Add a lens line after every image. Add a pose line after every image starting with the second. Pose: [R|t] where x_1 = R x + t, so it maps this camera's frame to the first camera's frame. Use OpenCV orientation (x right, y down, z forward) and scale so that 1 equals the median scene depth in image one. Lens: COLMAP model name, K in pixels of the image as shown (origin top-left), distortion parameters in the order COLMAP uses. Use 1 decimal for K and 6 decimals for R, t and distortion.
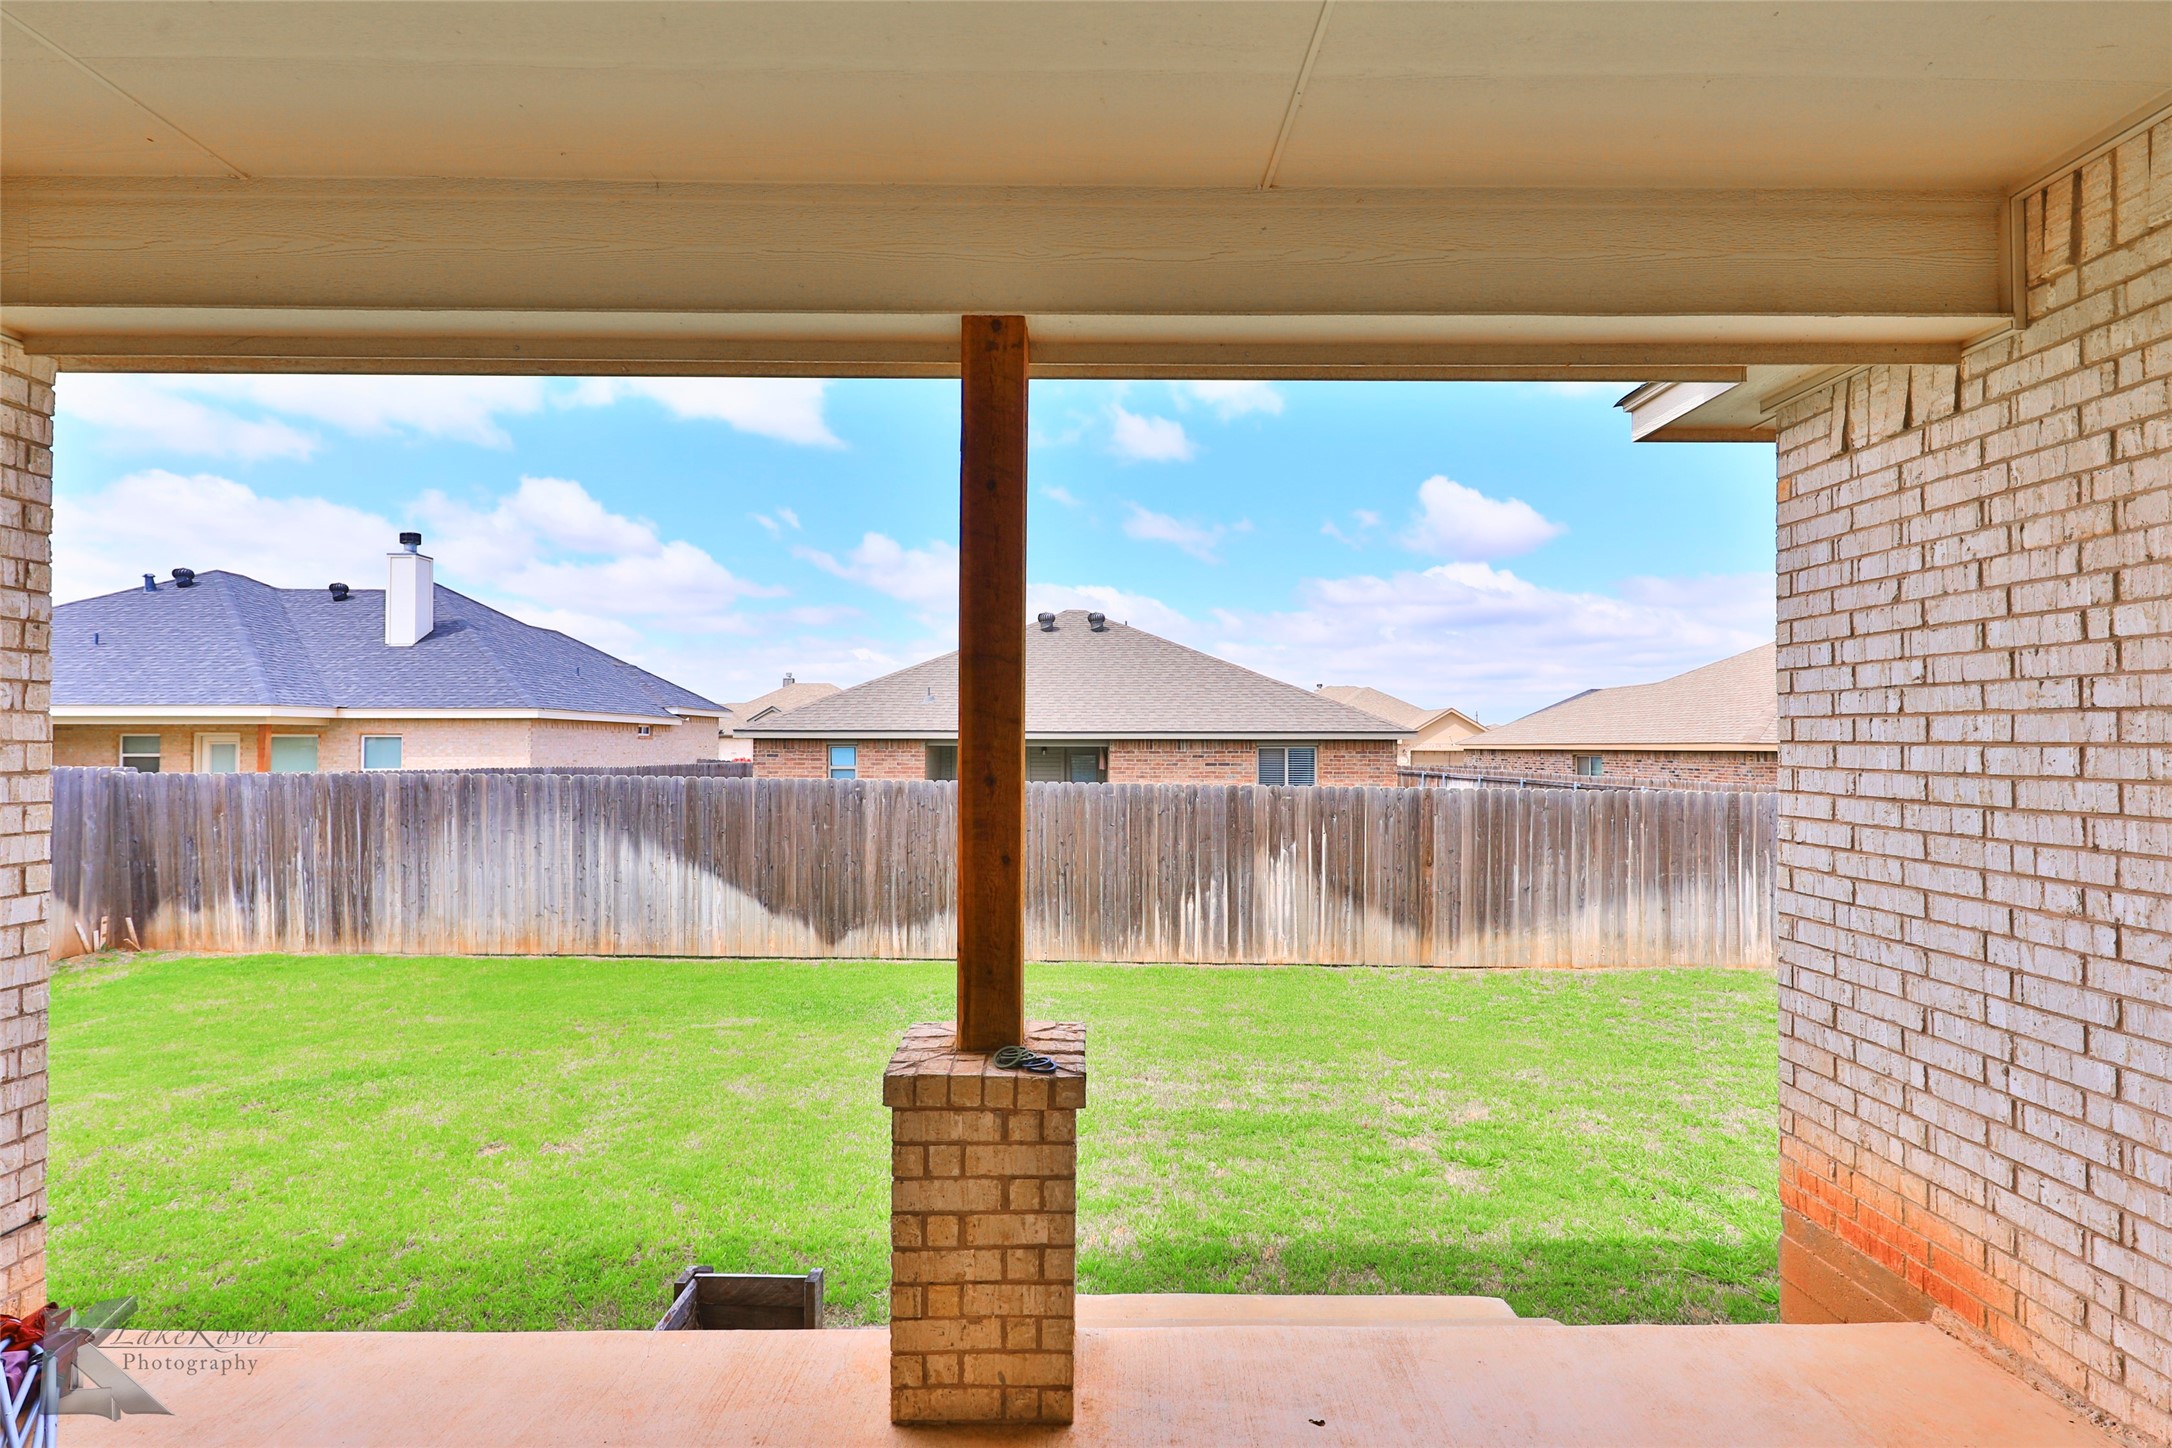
lens RADIAL K [[1043.4, 0, 1099.1], [0, 1043.4, 712.3], [0, 0, 1]] dist [0.020042, -0.007554]
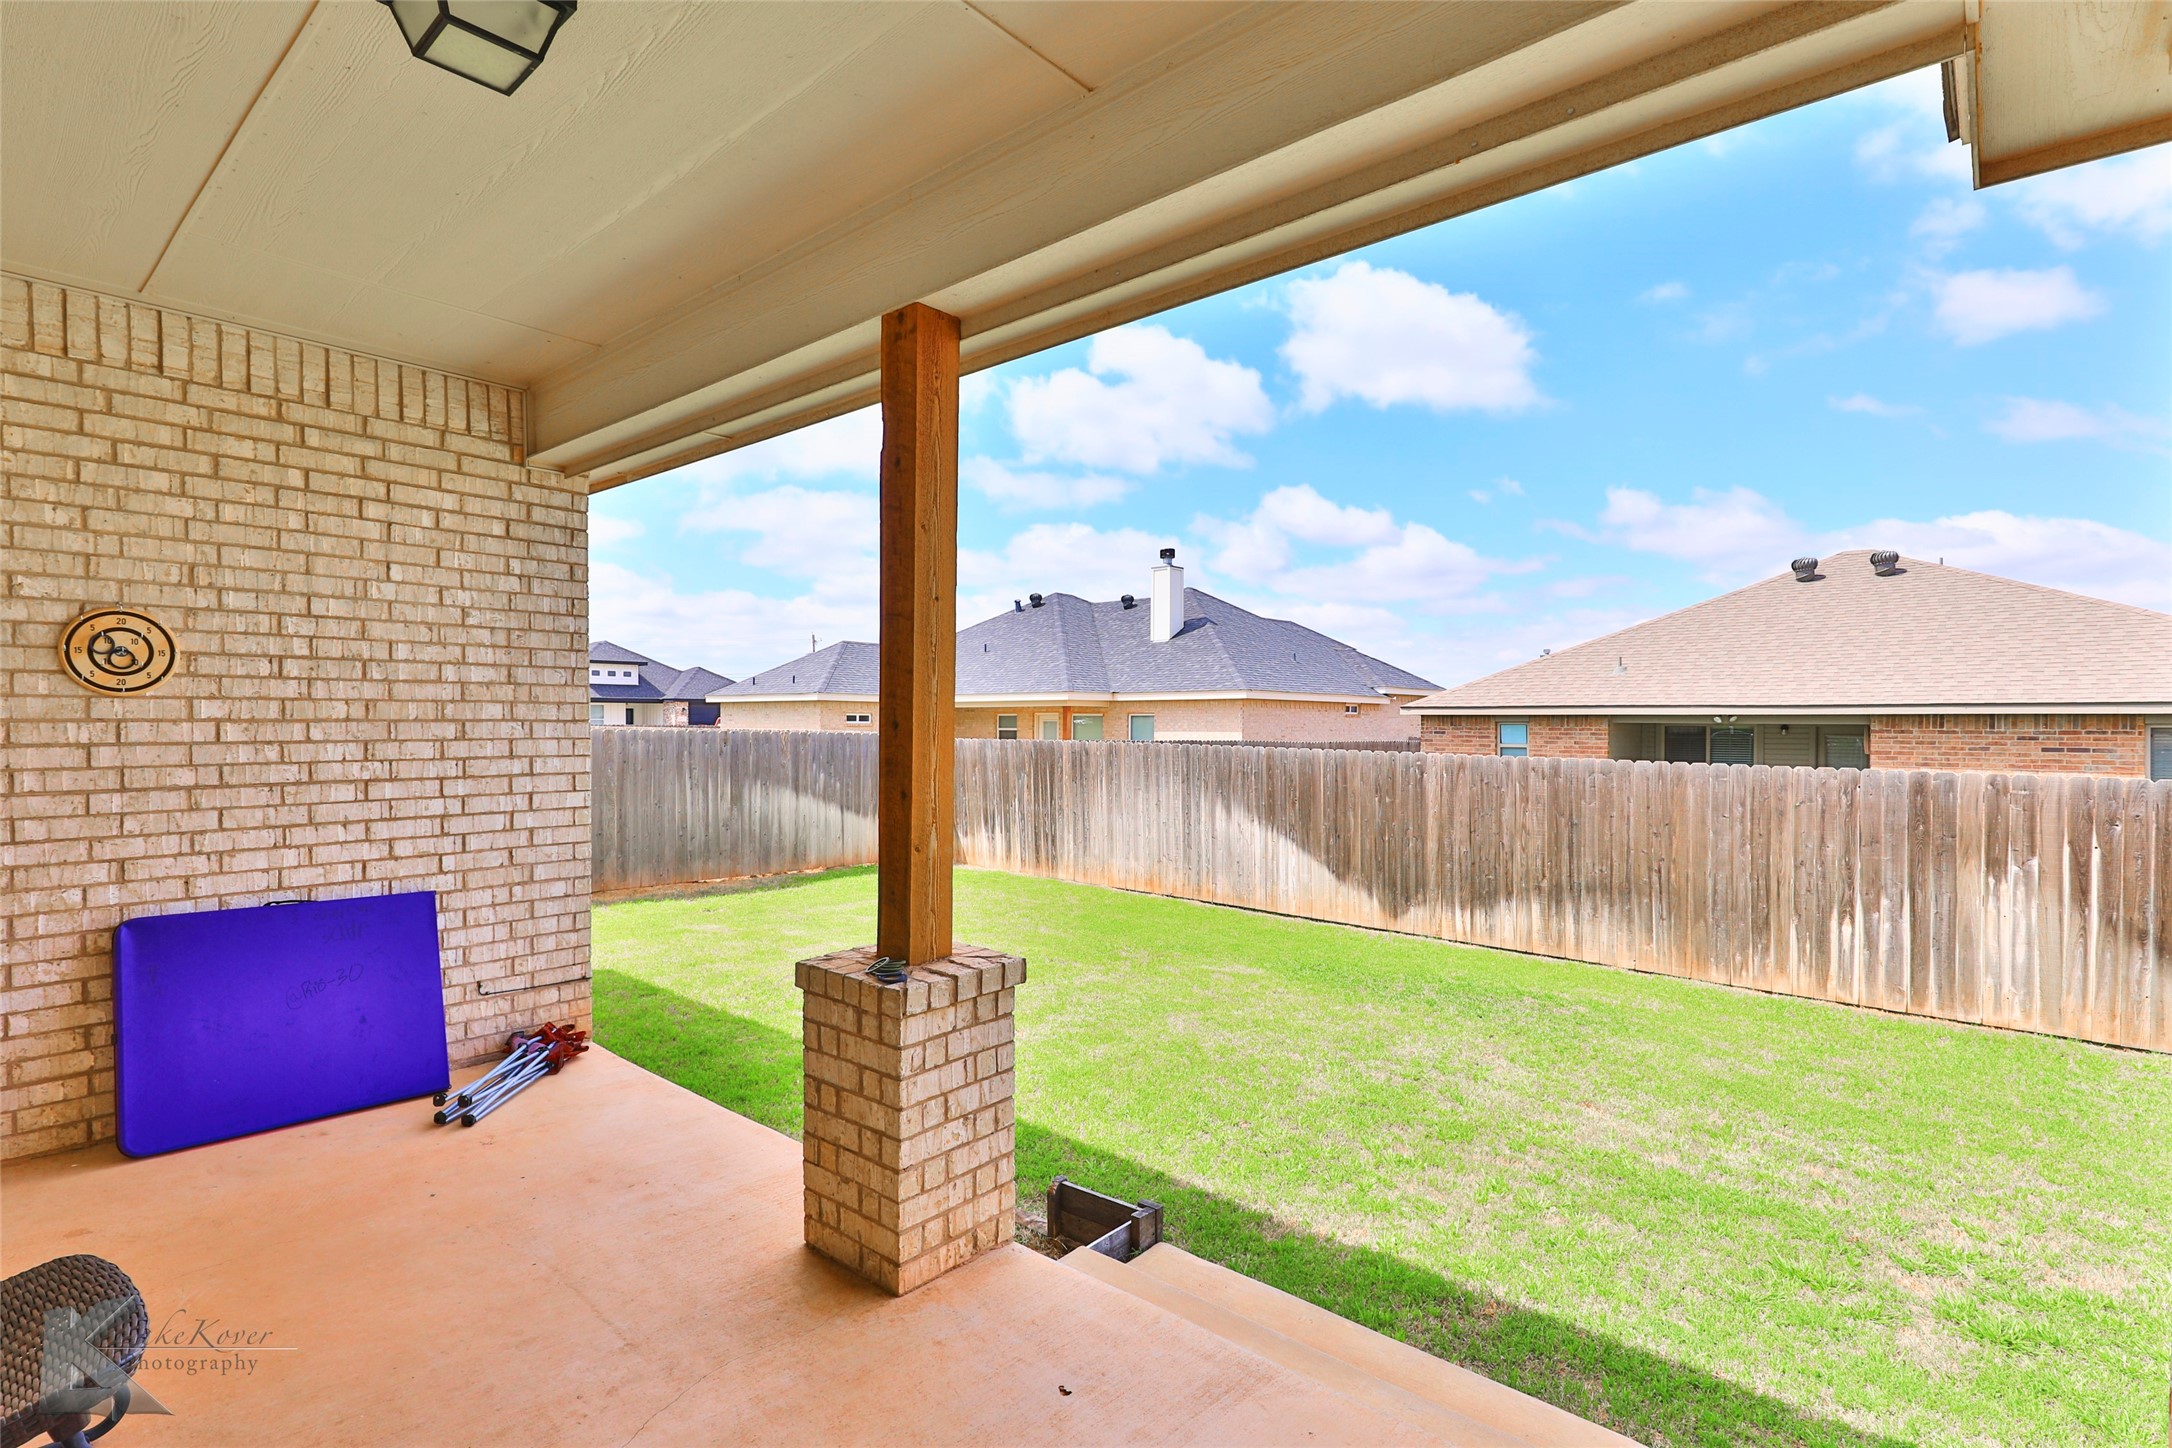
lens RADIAL K [[1043.4, 0, 1096.1], [0, 1043.4, 723.0], [0, 0, 1]] dist [0.020042, -0.007554]
pose [[0.745913, 0.000169, -0.666043, 0.190791], [0.018287, 0.999618, 0.020733, 0.010166], [0.665792, -0.027645, 0.745625, 0.070449]]
